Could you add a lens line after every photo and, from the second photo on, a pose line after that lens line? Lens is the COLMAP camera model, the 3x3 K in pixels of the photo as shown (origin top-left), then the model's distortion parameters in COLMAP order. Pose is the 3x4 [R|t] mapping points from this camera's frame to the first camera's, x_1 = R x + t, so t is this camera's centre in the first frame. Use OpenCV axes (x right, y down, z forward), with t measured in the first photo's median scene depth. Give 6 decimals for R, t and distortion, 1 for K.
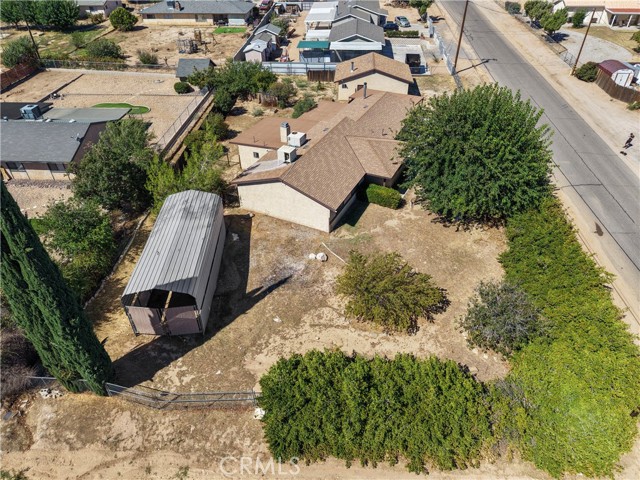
lens RADIAL K [[431.0, 0, 323.9], [0, 431.0, 238.8], [0, 0, 1]] dist [0.018857, -0.019351]
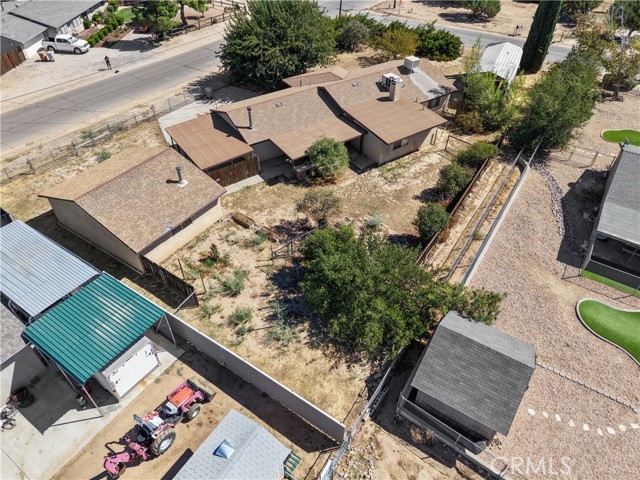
lens RADIAL K [[431.0, 0, 319.2], [0, 431.0, 240.6], [0, 0, 1]] dist [0.018857, -0.019351]
pose [[-0.868866, -0.336240, 0.363338, -0.482048], [0.296052, 0.235320, 0.925731, -1.322965], [-0.396768, 0.911903, -0.104917, 1.722618]]
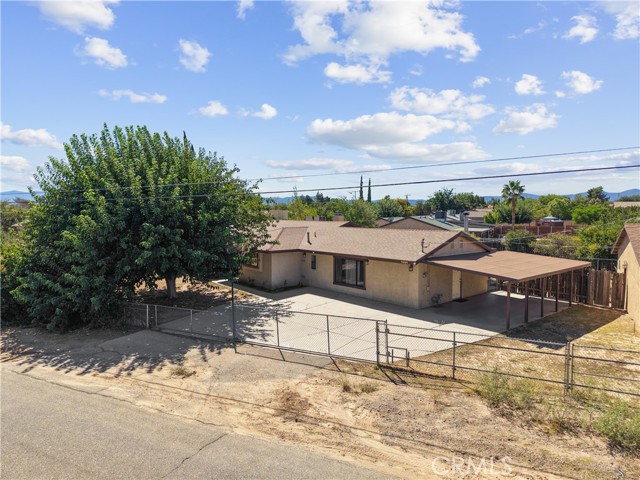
lens RADIAL K [[431.0, 0, 322.0], [0, 431.0, 240.9], [0, 0, 1]] dist [0.018857, -0.019351]
pose [[-0.415672, 0.062807, -0.907344, 0.886987], [-0.551868, 0.775561, 0.306506, -0.556648], [0.722951, 0.628140, -0.287718, 1.455139]]
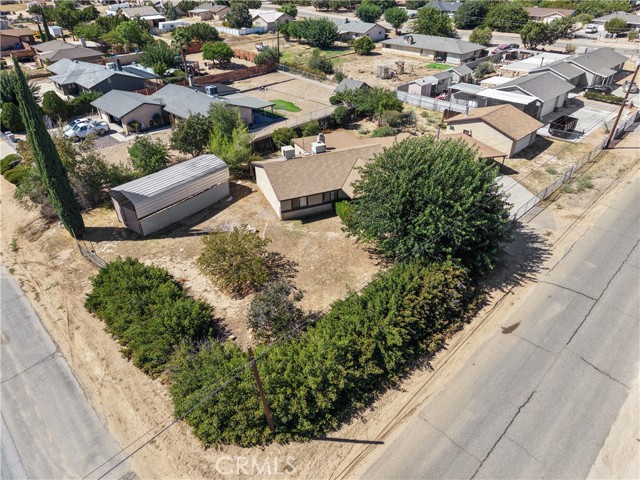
lens RADIAL K [[431.0, 0, 321.3], [0, 431.0, 239.6], [0, 0, 1]] dist [0.018857, -0.019351]
pose [[0.748848, 0.366931, -0.551896, 0.771834], [-0.404348, 0.912751, 0.058202, -0.079828], [0.525100, 0.179574, 0.831880, 0.067830]]
